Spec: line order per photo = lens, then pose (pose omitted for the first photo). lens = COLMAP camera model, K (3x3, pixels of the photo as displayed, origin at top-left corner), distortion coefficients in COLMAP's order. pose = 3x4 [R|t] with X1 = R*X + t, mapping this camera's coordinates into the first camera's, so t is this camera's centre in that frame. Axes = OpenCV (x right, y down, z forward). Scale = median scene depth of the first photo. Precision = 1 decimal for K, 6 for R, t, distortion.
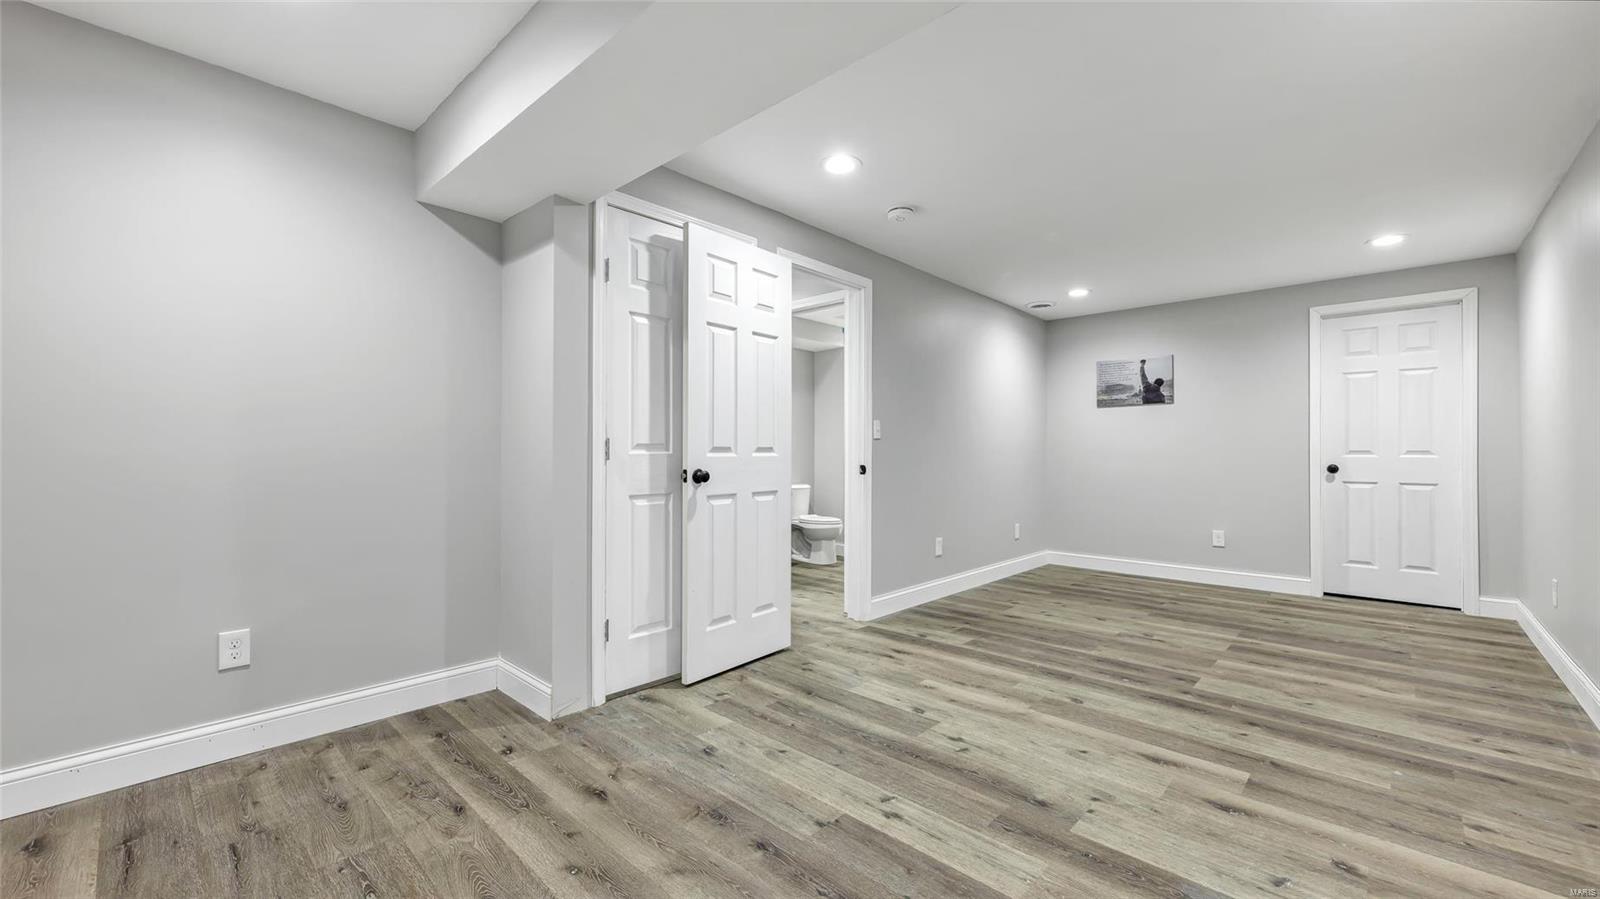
lens RADIAL K [[626.5, 0, 798.4], [0, 626.5, 451.5], [0, 0, 1]] dist [0.007833, 0.000352]
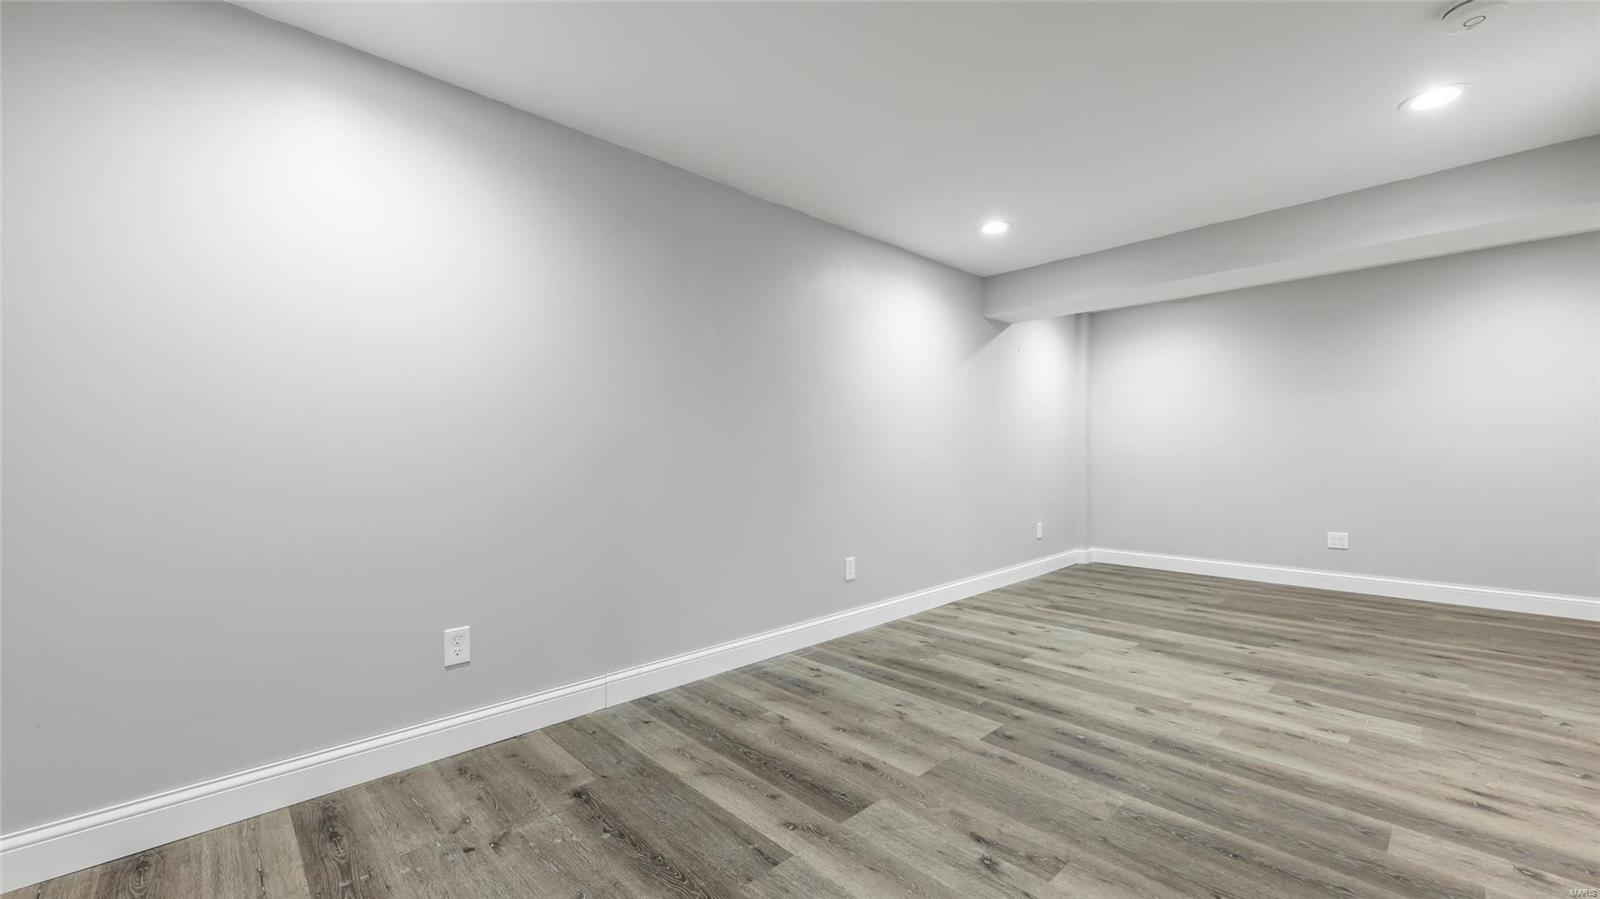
lens RADIAL K [[626.5, 0, 798.4], [0, 626.5, 451.5], [0, 0, 1]] dist [0.007833, 0.000352]
pose [[-0.998579, 0.001805, 0.053268, 0.904634], [0.001631, 0.999993, -0.003325, 0.009259], [-0.053274, -0.003234, -0.998575, 1.964347]]
